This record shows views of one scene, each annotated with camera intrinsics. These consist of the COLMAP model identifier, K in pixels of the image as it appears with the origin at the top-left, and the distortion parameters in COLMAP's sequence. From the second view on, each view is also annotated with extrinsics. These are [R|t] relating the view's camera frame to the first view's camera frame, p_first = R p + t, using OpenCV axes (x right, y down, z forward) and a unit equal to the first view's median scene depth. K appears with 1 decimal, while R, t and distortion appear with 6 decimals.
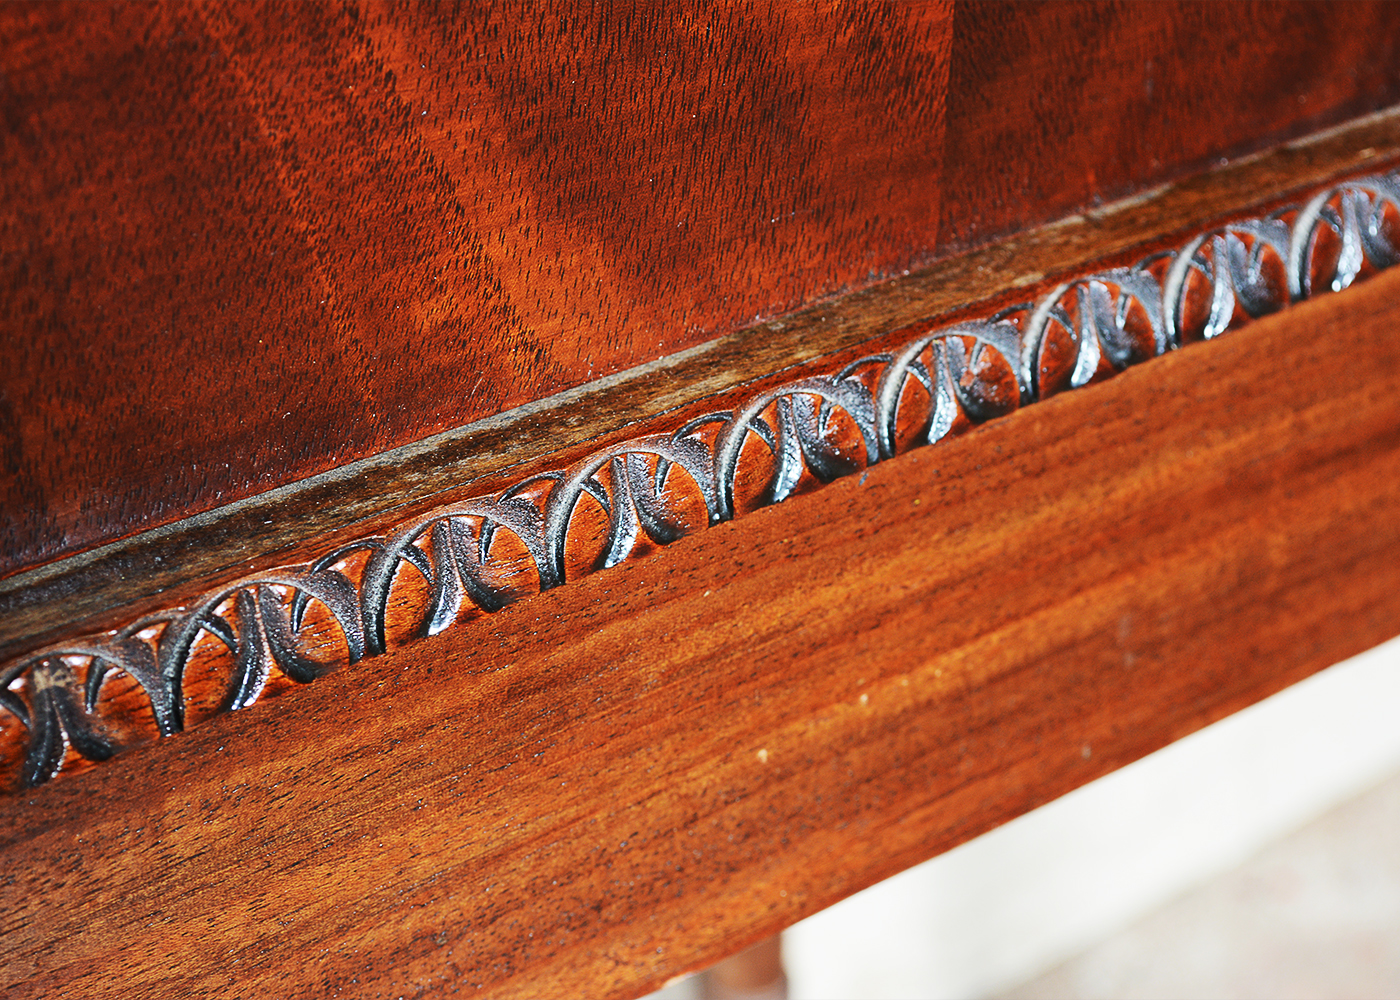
lens RADIAL K [[3321.6, 0, 700.0], [0, 3321.6, 500.0], [0, 0, 1]] dist [0.060188, -0.520061]
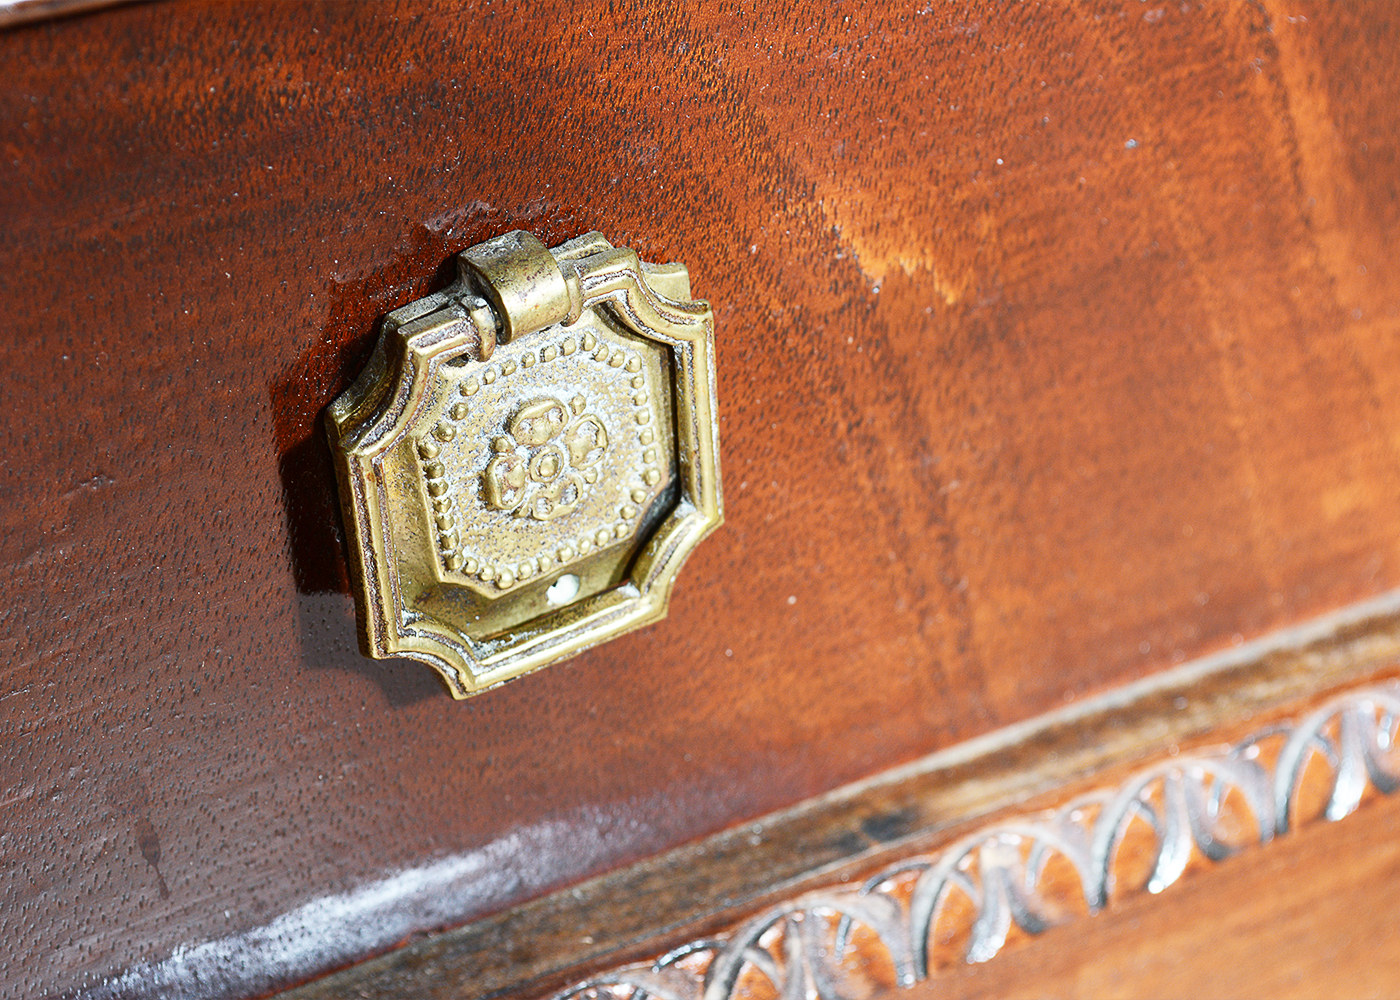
lens RADIAL K [[3321.6, 0, 700.0], [0, 3321.6, 500.0], [0, 0, 1]] dist [0.060188, -0.520061]
pose [[0.991308, 0.040645, -0.125129, -0.148826], [-0.039930, 0.999169, 0.008213, -0.057803], [0.125358, -0.003145, 0.992107, -0.039322]]
